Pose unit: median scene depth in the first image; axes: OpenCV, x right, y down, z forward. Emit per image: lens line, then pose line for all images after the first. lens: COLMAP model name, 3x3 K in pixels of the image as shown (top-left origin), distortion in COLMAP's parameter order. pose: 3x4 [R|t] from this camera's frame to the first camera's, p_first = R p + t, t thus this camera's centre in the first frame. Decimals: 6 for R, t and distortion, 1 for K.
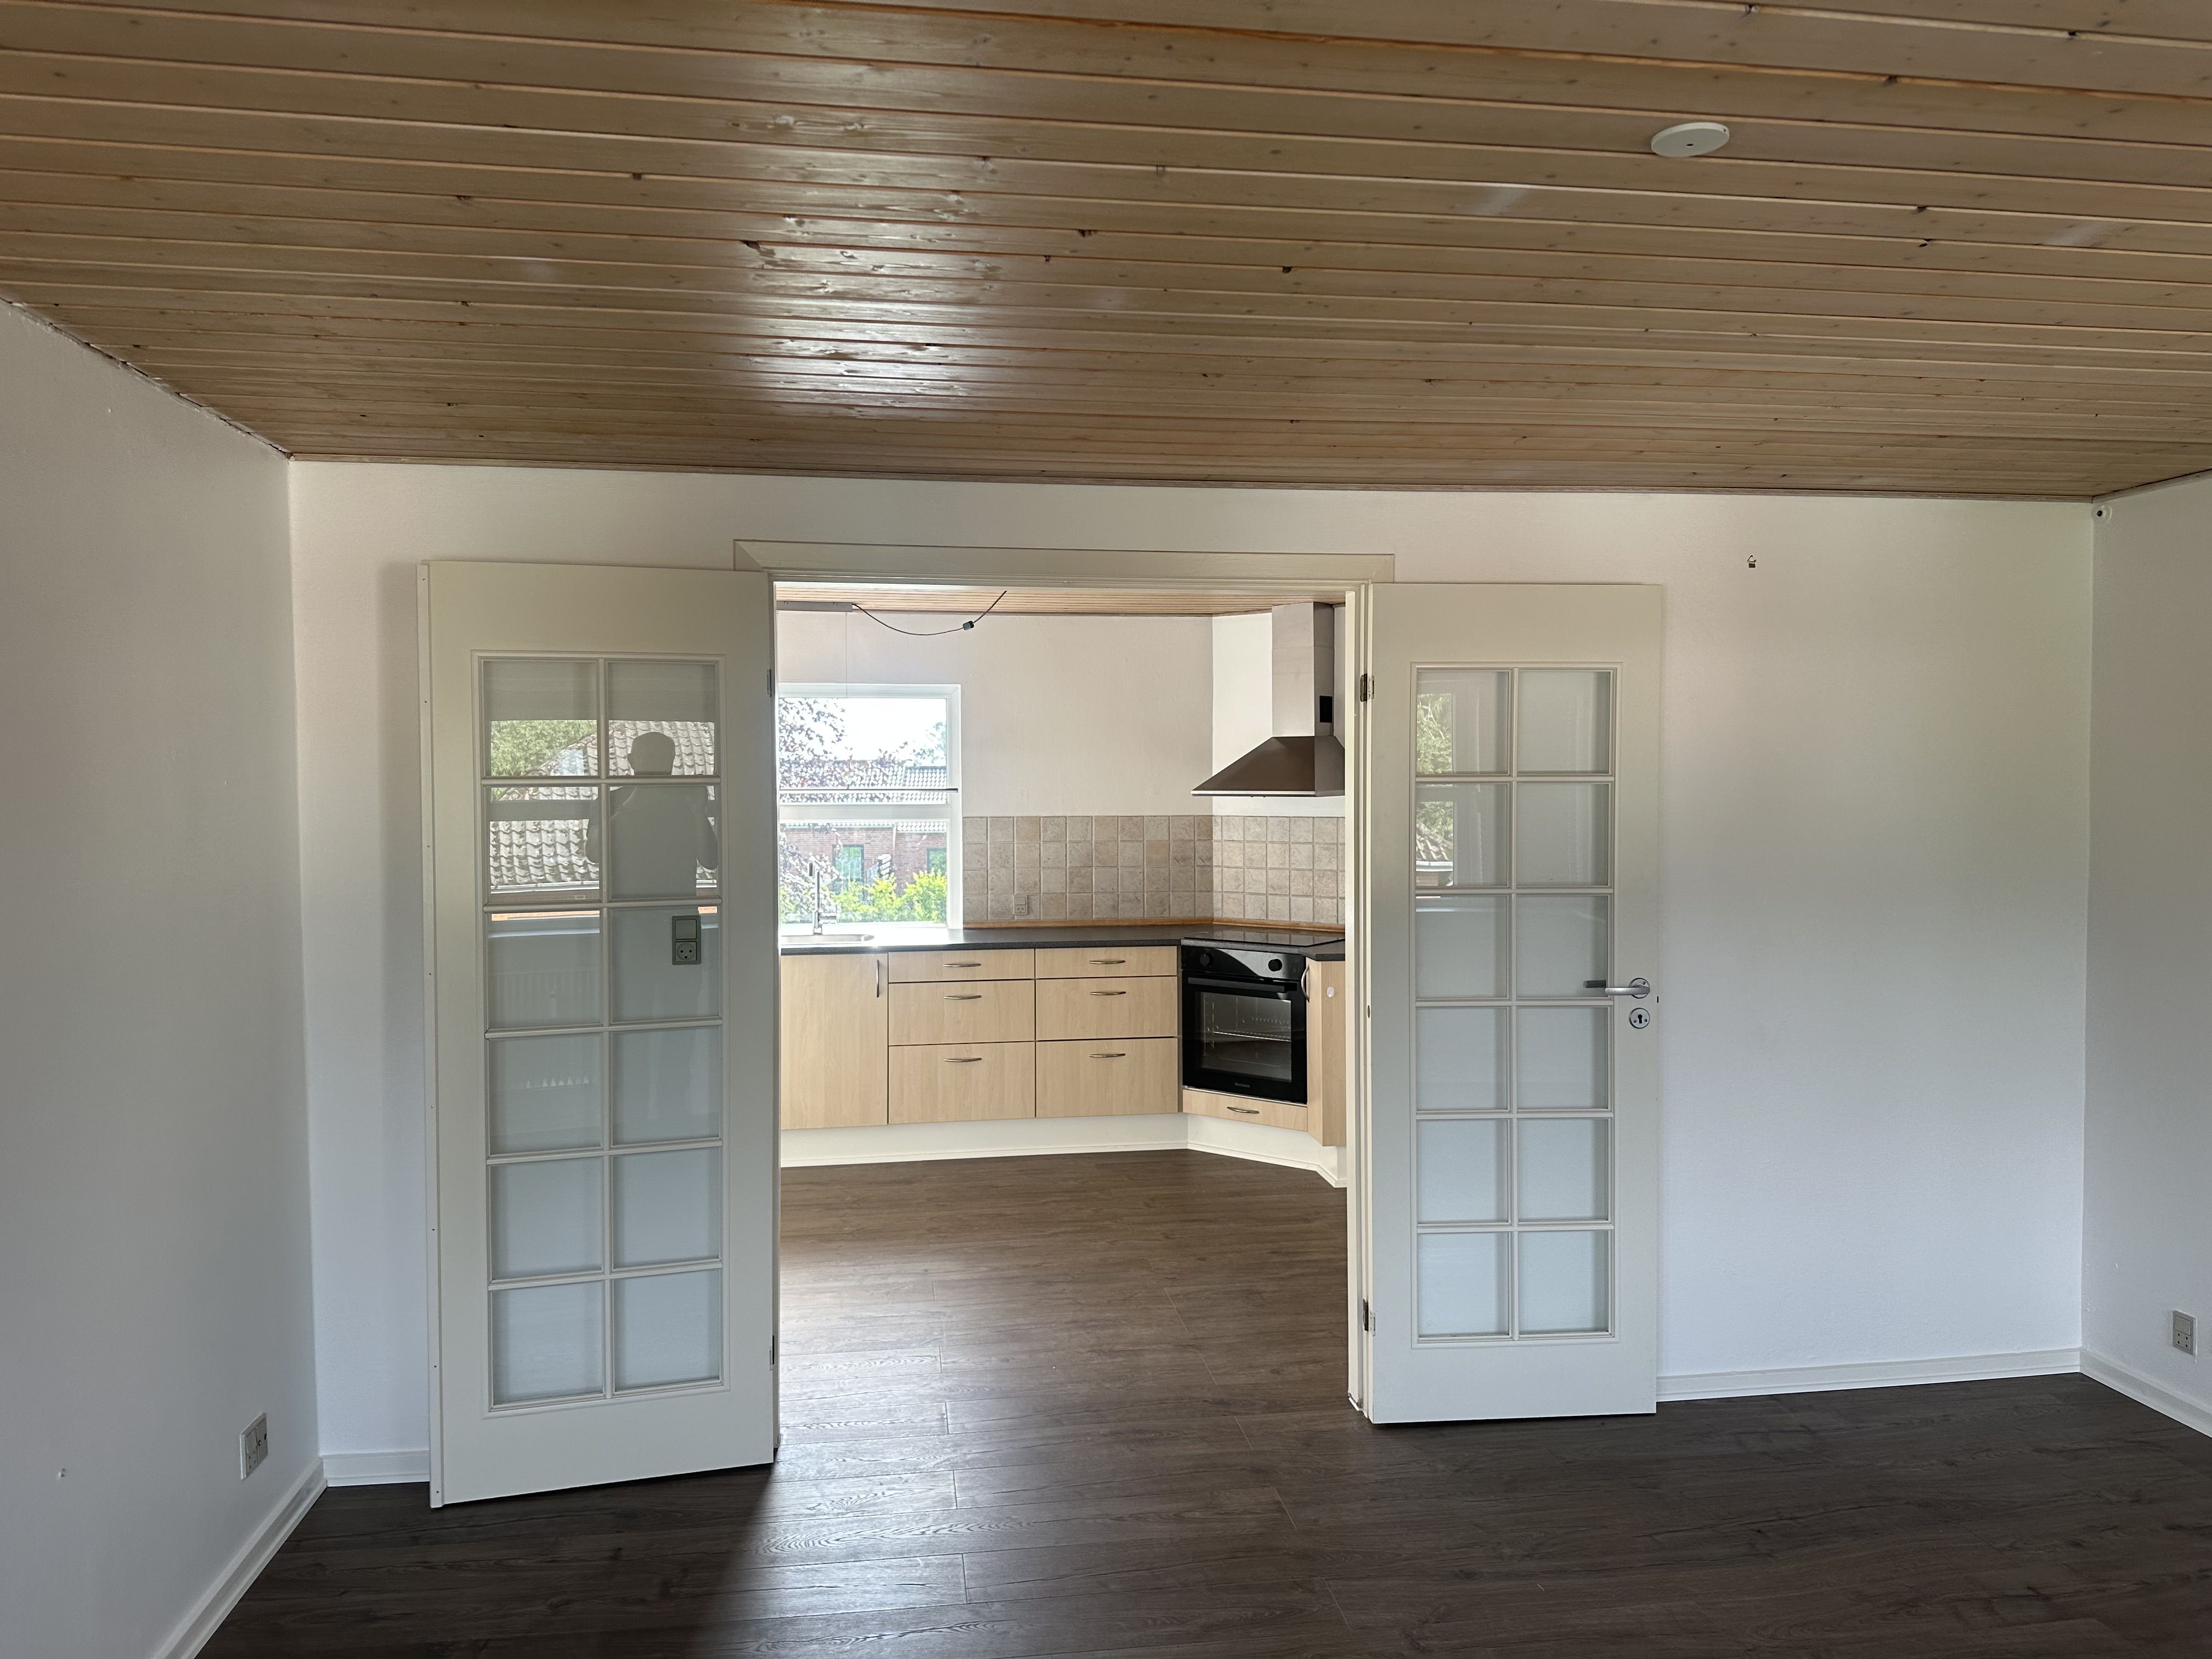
lens RADIAL K [[1554.5, 0, 1110.3], [0, 1554.5, 811.7], [0, 0, 1]] dist [0.060817, -0.070106]
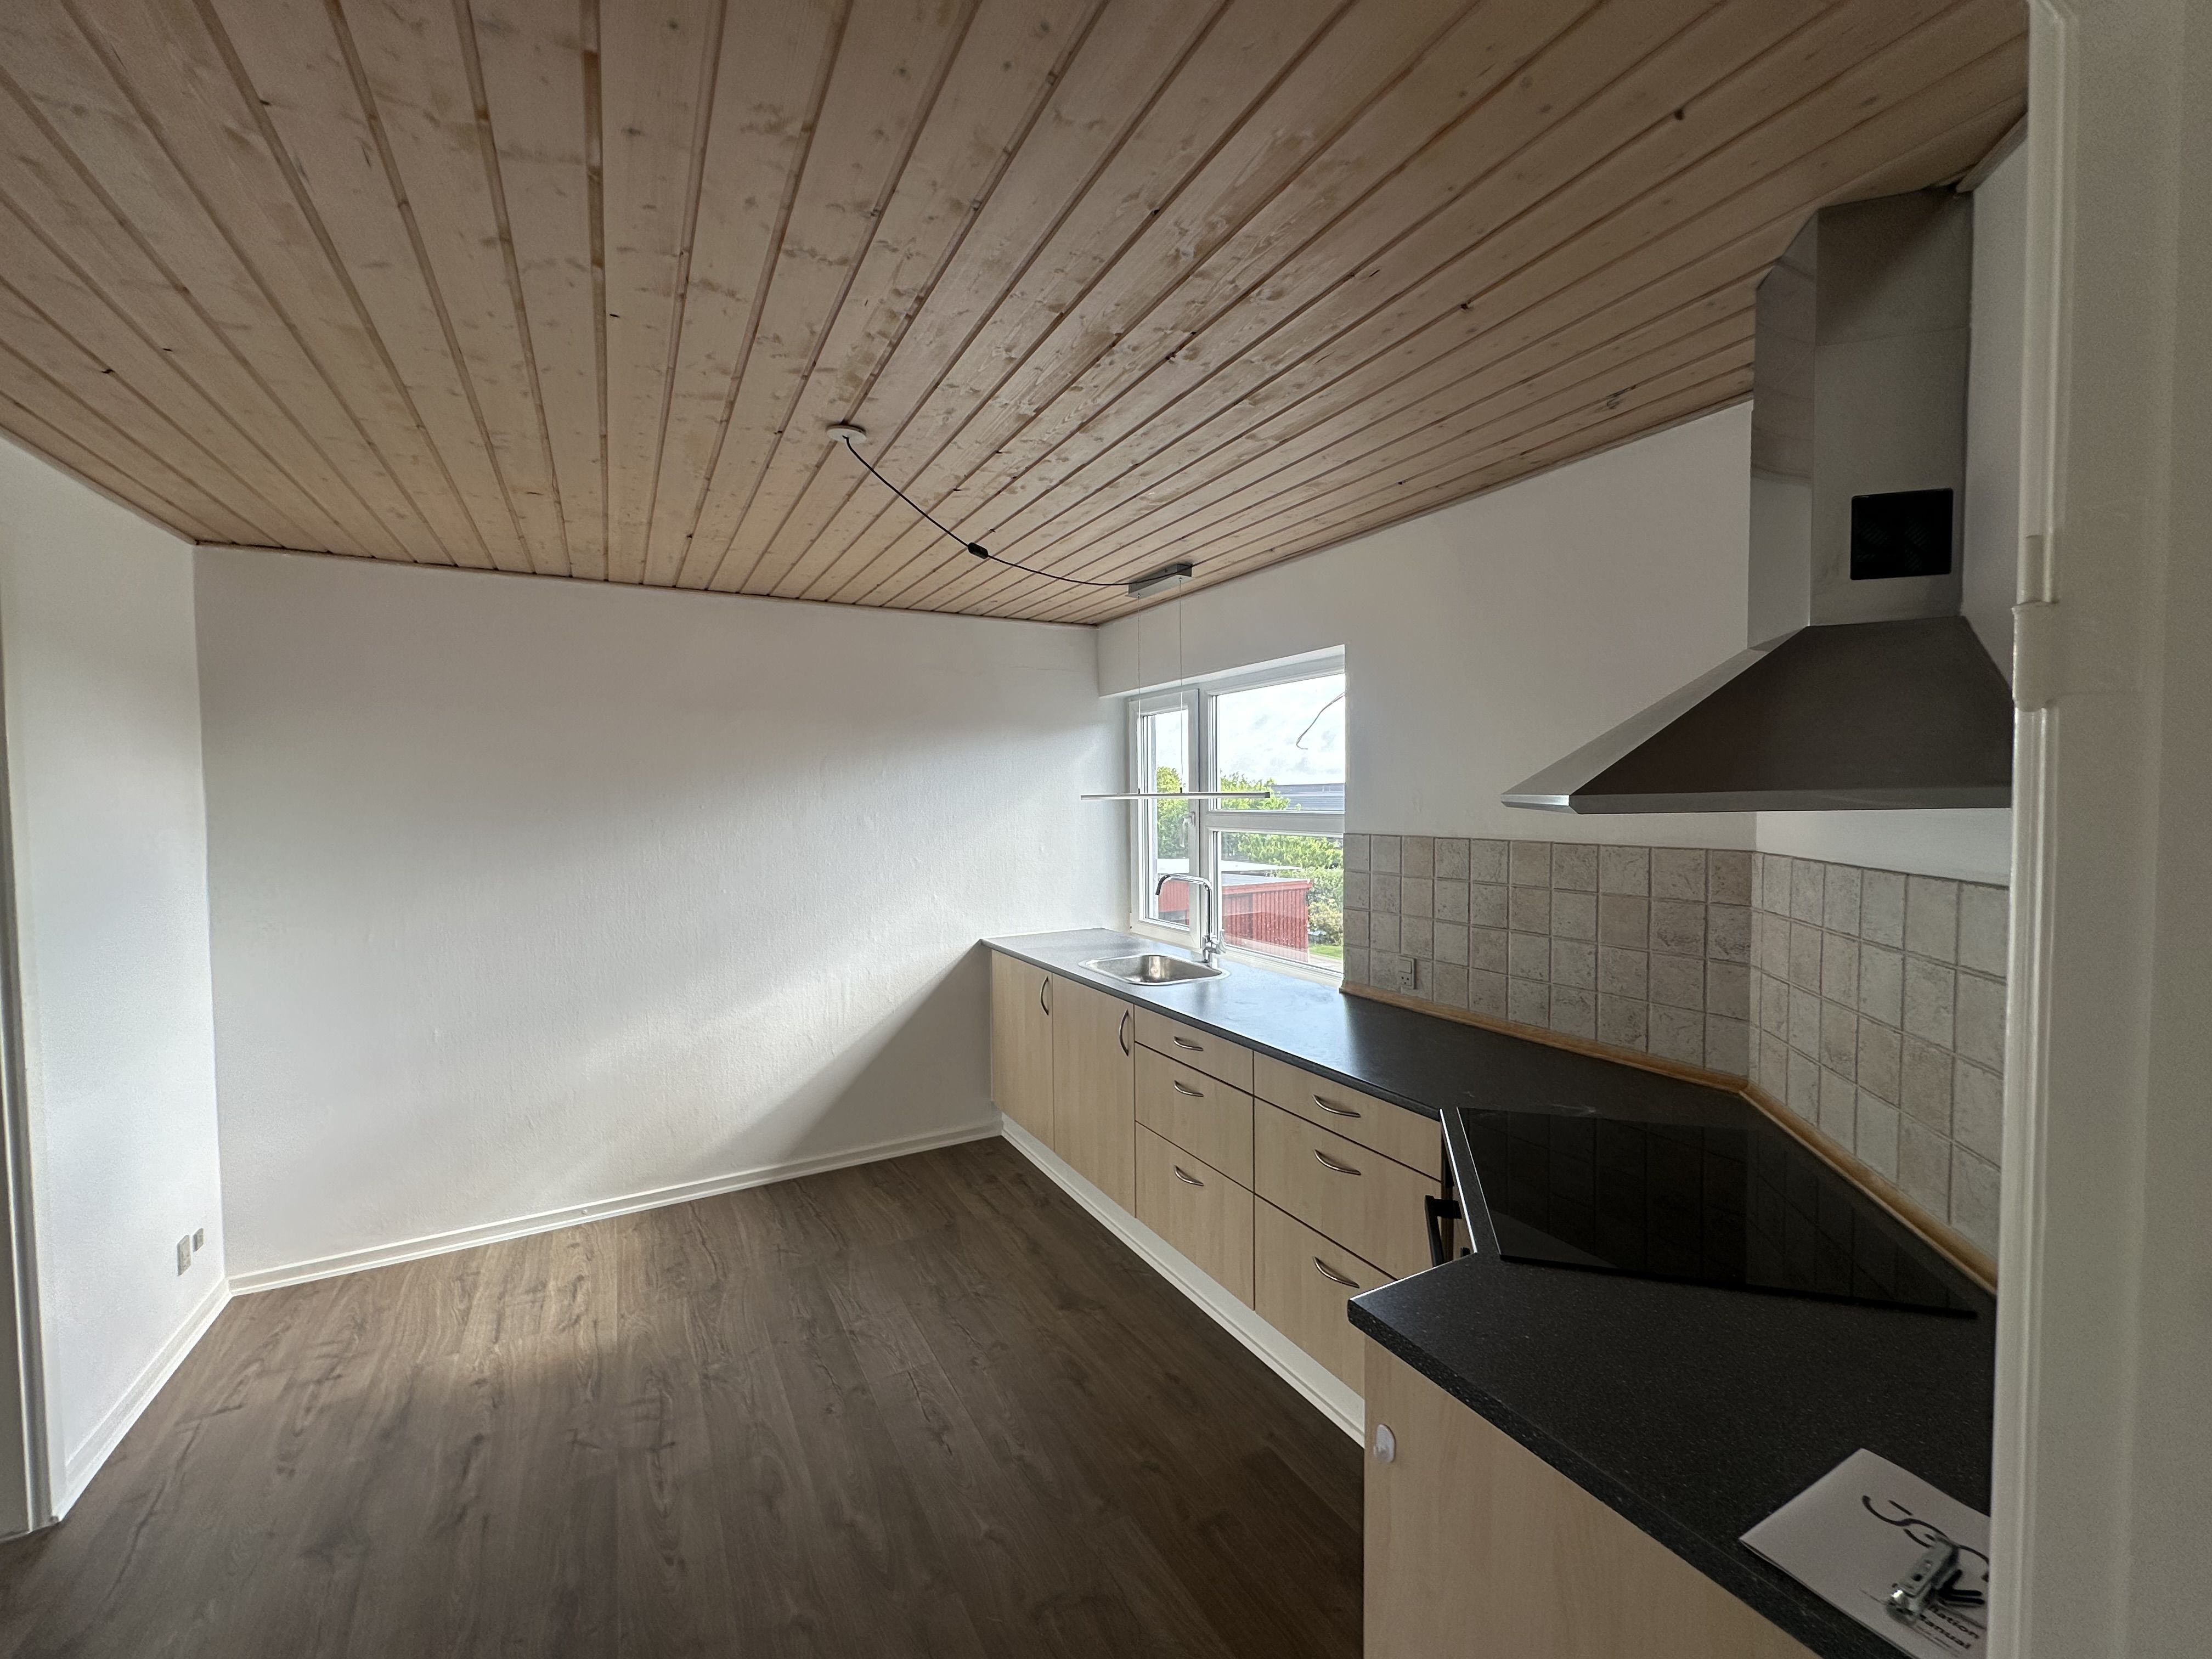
lens RADIAL K [[890.9, 0, 1106.0], [0, 890.9, 829.5], [0, 0, 1]] dist [-0.001167, -0.000010]
pose [[0.353566, 0.033962, -0.934793, 0.384313], [-0.016877, 0.999410, 0.029926, -0.013638], [0.935257, 0.005195, 0.353930, 1.193450]]
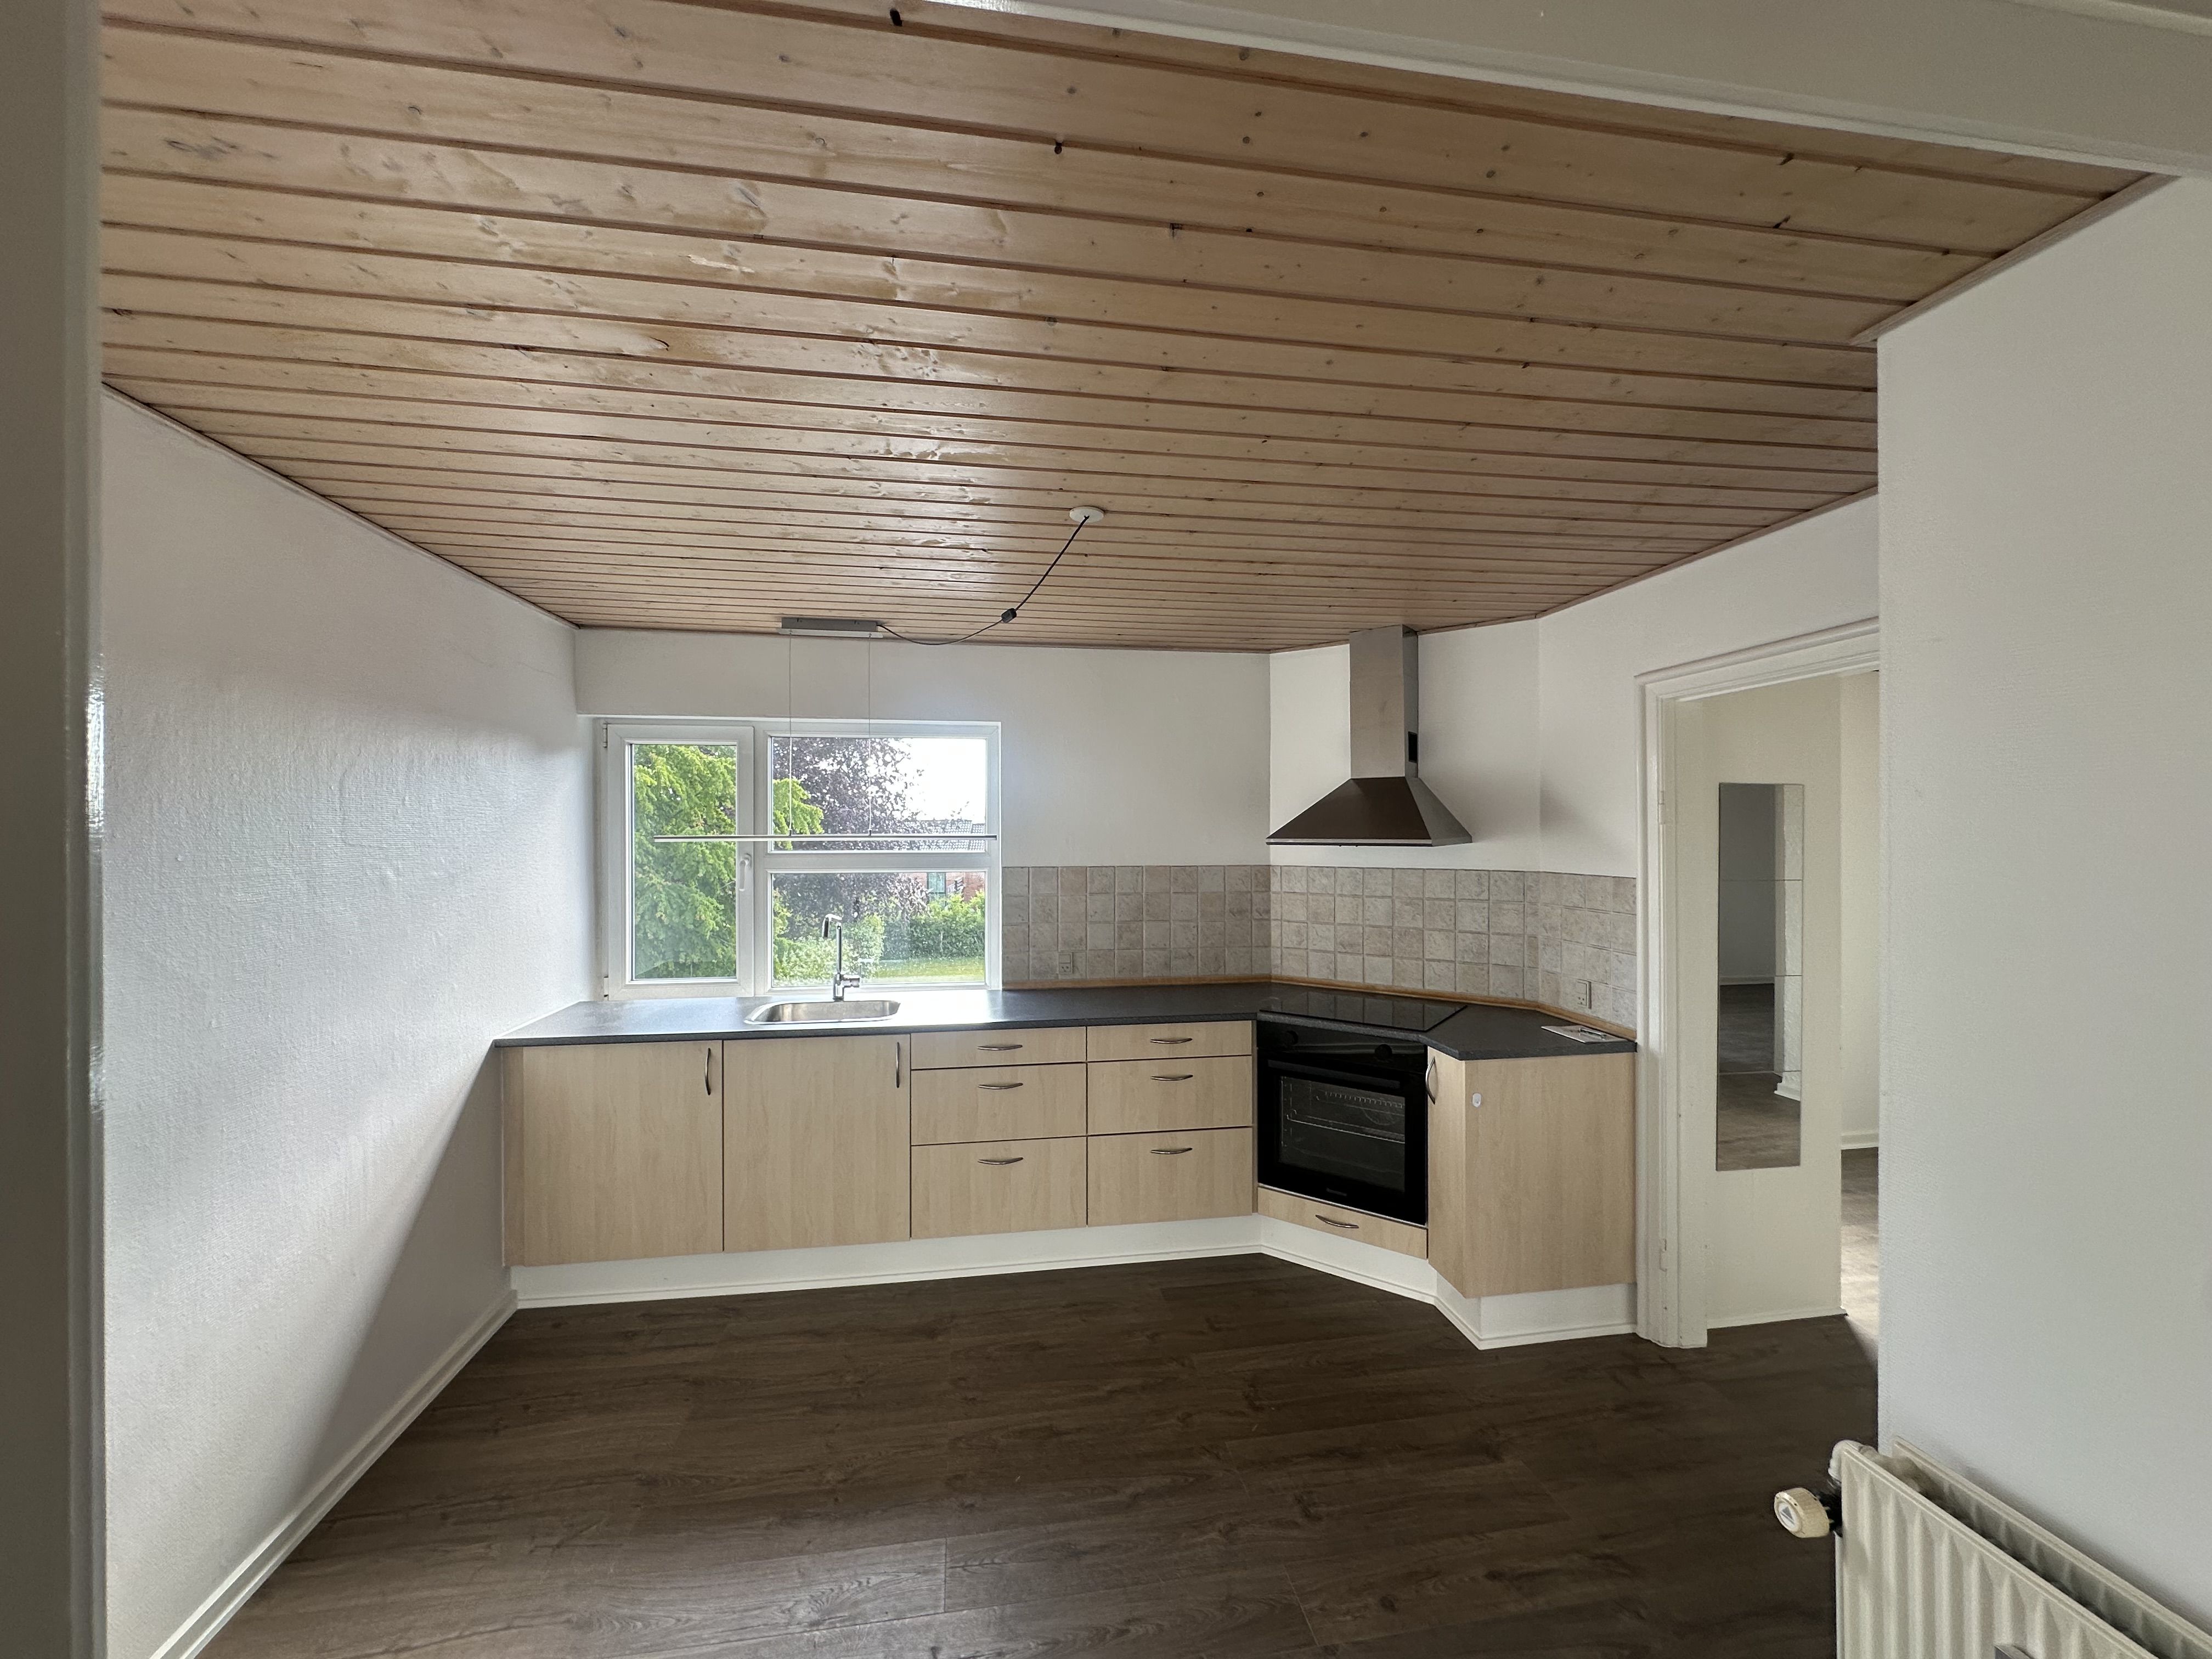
lens RADIAL K [[890.9, 0, 1106.0], [0, 890.9, 829.5], [0, 0, 1]] dist [-0.001167, -0.000010]
pose [[0.999858, 0.002932, 0.016623, -0.068016], [-0.002528, 0.999702, -0.024279, -0.009468], [-0.016689, 0.024233, 0.999567, 0.752372]]
